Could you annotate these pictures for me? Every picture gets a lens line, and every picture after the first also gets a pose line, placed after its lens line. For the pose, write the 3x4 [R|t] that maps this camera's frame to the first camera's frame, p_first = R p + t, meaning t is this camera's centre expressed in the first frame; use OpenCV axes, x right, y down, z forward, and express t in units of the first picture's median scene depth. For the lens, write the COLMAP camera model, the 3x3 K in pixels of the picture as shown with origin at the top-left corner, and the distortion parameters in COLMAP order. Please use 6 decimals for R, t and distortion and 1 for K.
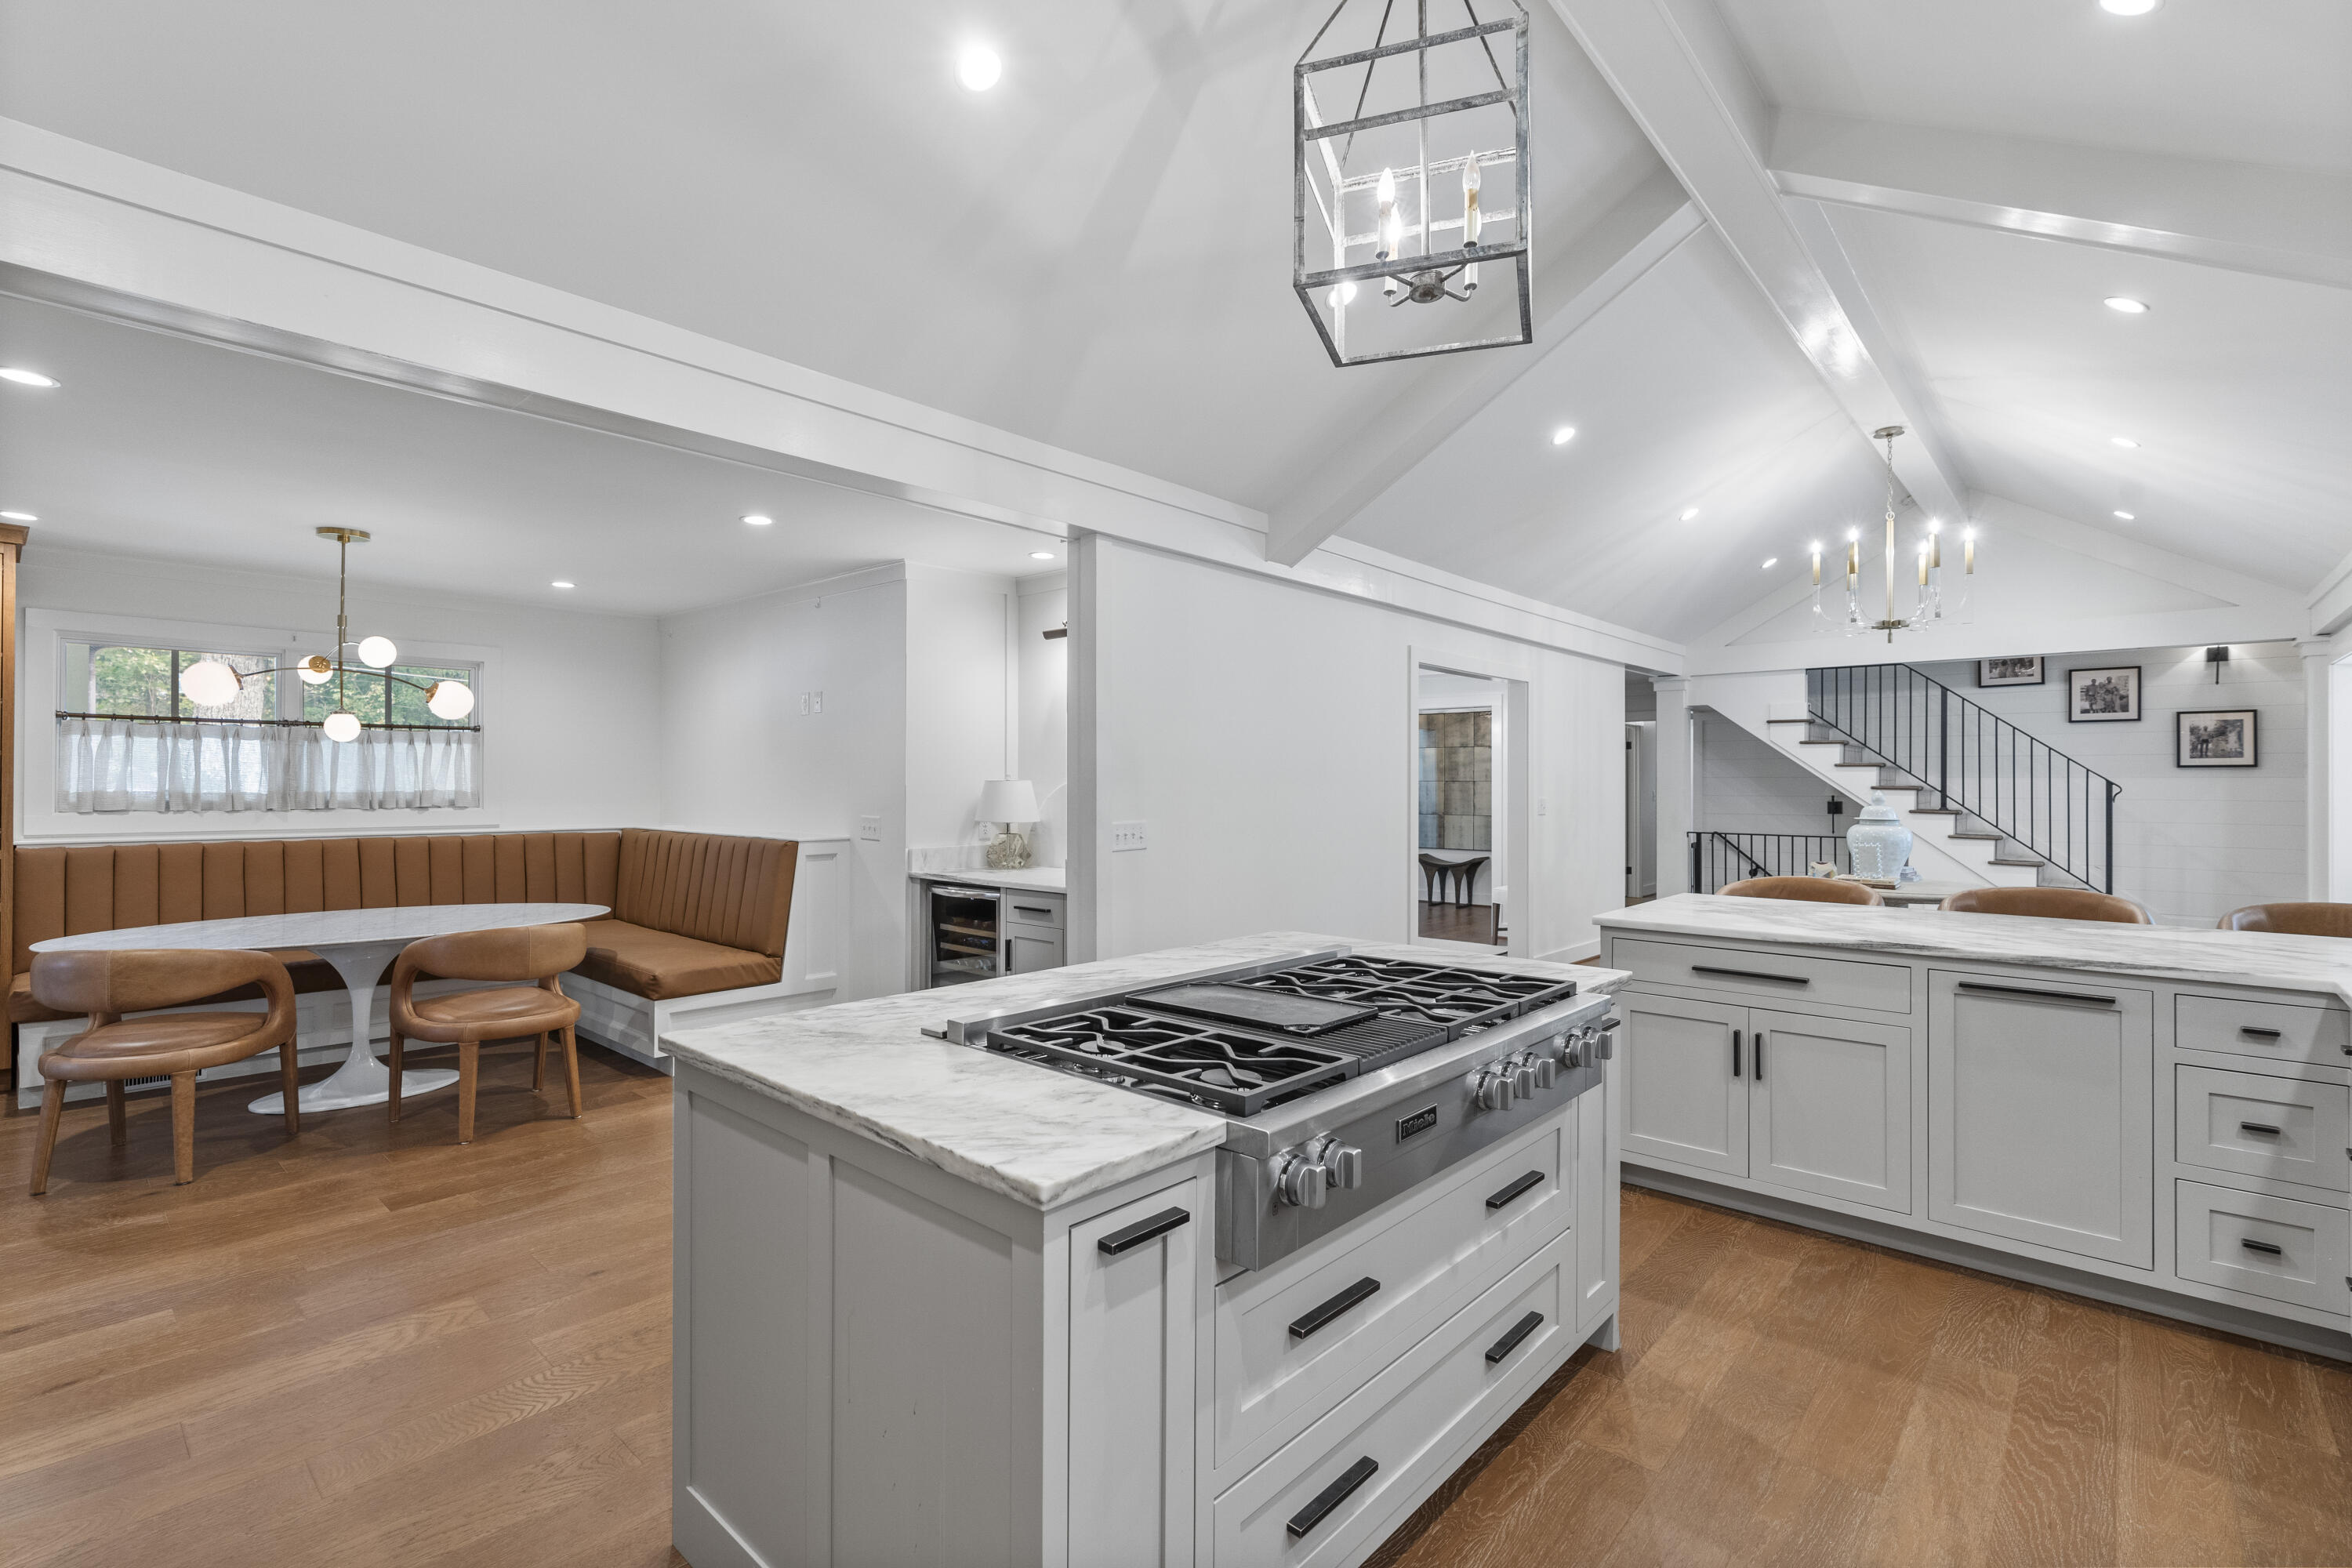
lens RADIAL K [[1087.2, 0, 1154.5], [0, 1087.2, 778.8], [0, 0, 1]] dist [-0.000751, 0.004128]
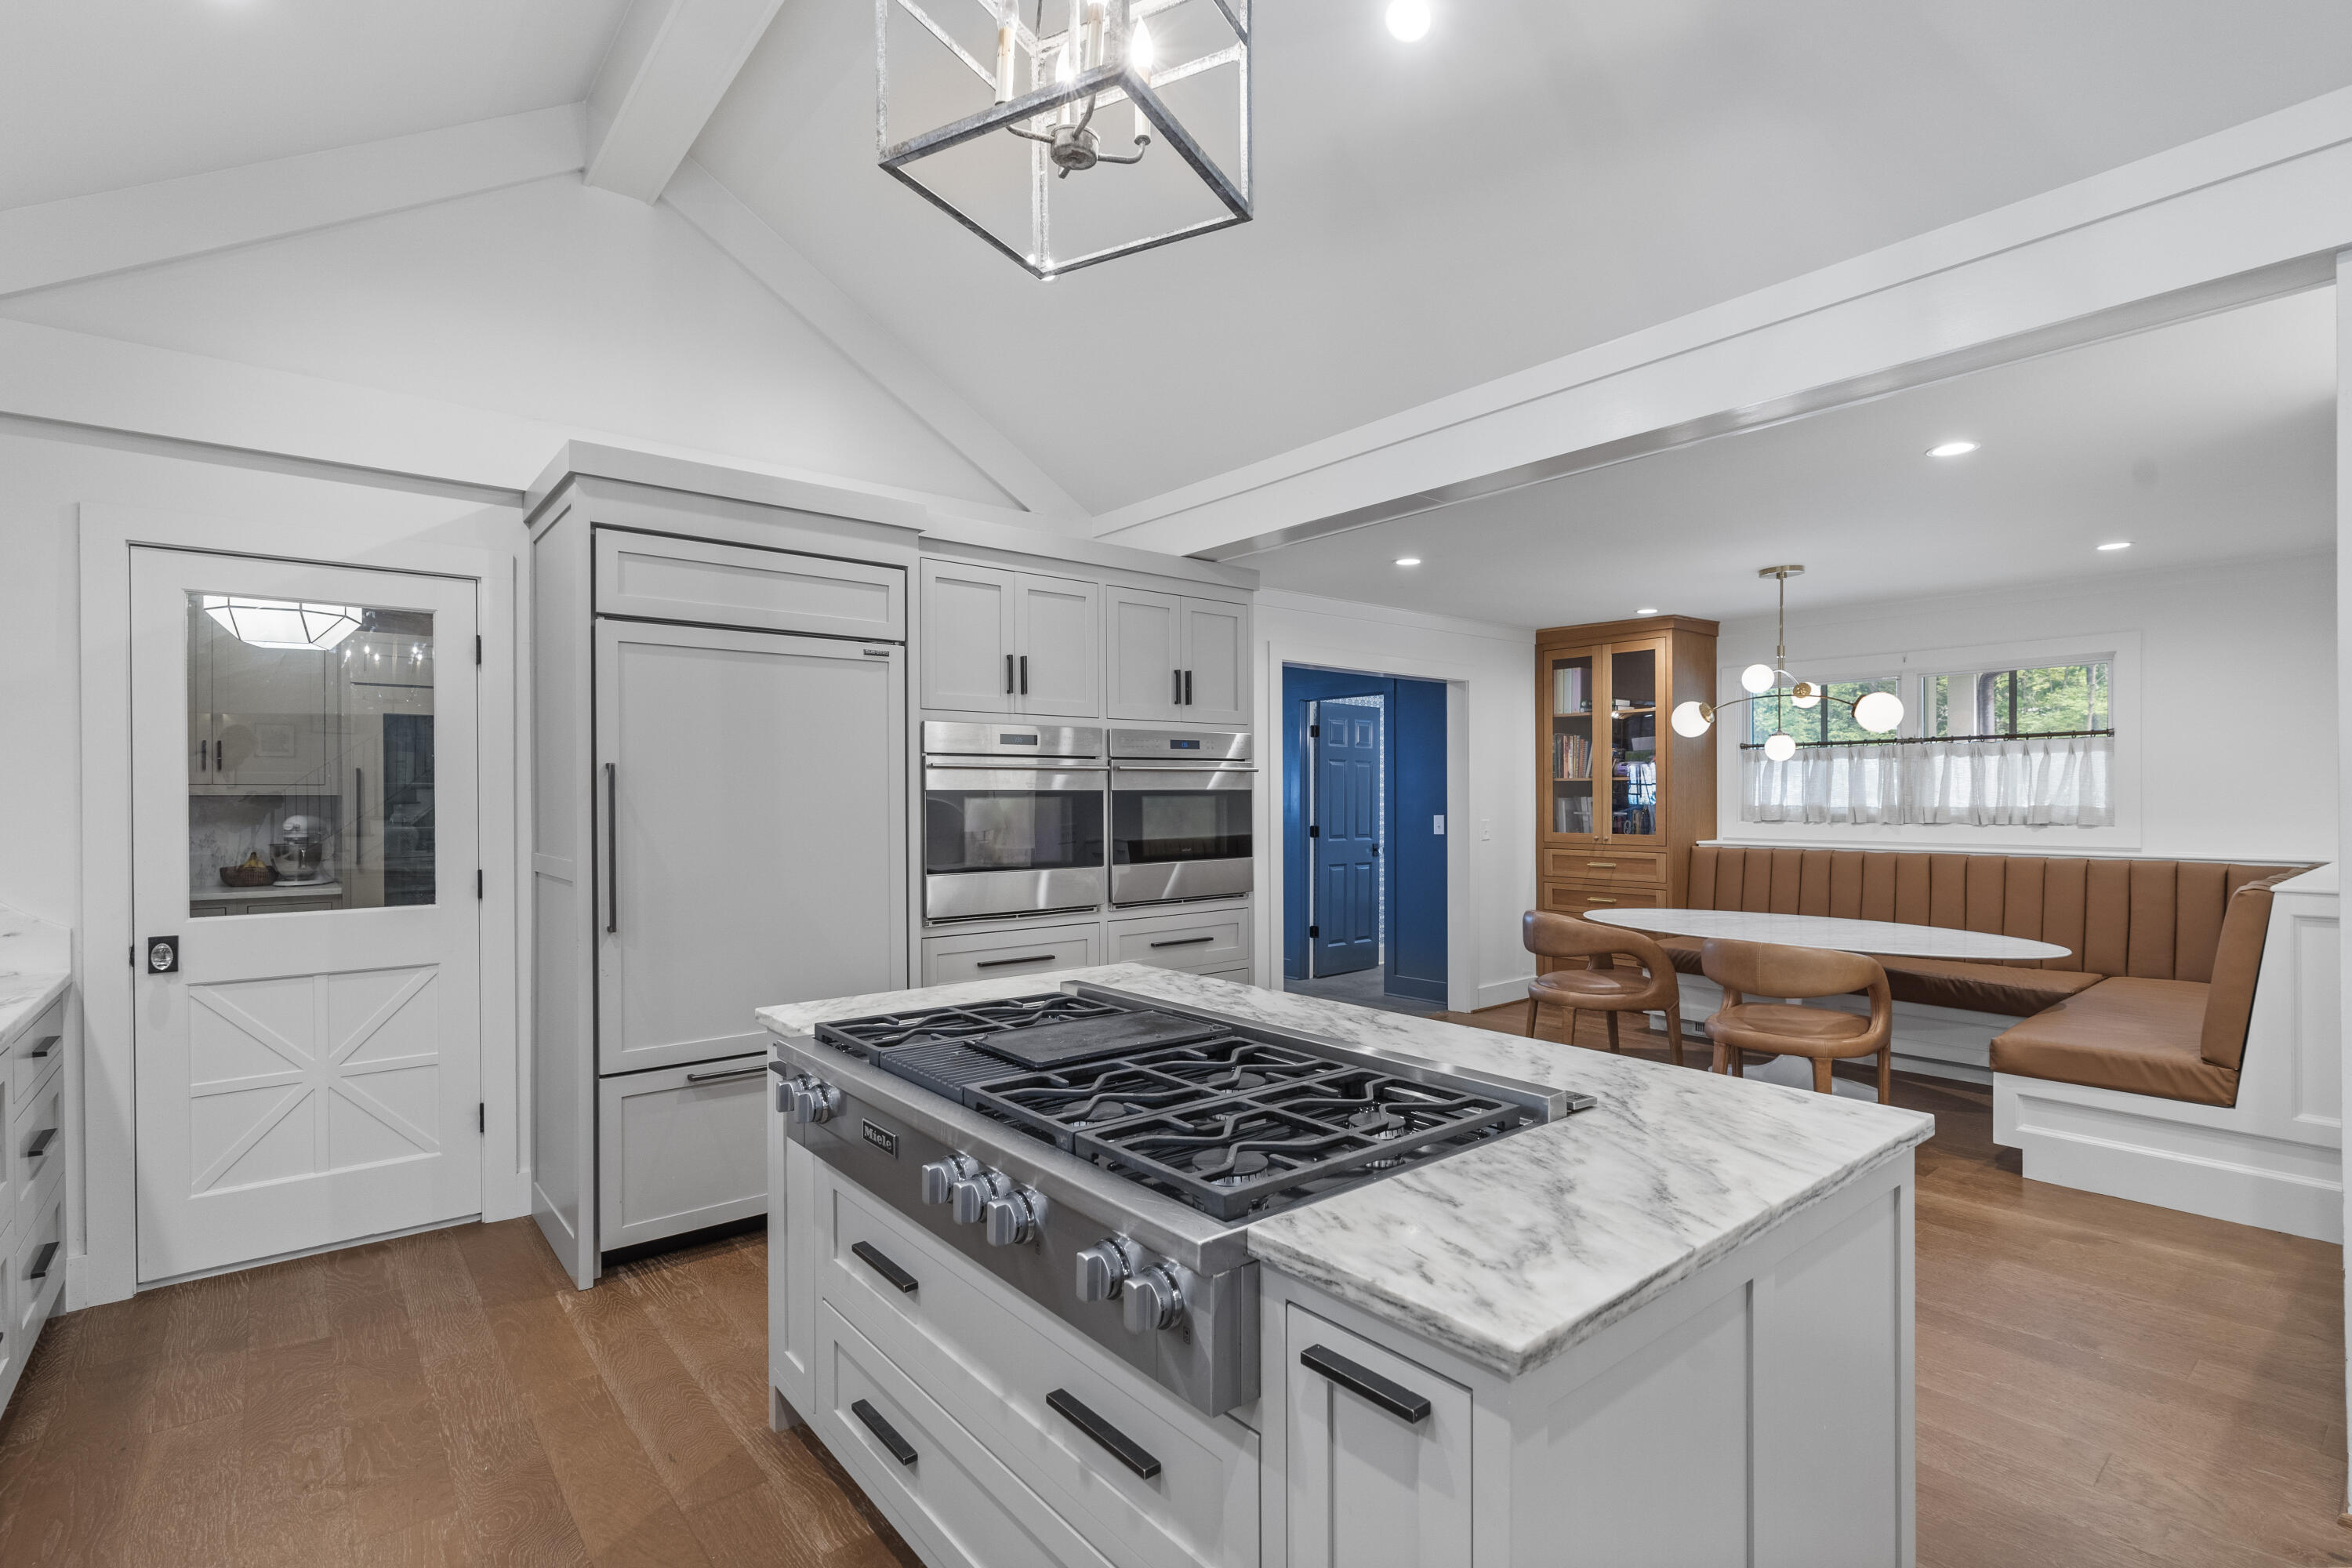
lens RADIAL K [[1087.2, 0, 1124.0], [0, 1087.2, 807.3], [0, 0, 1]] dist [-0.000751, 0.004128]
pose [[-0.157475, 0.005509, -0.987508, 0.404491], [0.007626, 0.999961, 0.004363, 0.002764], [0.987493, -0.006844, -0.157511, 0.475180]]
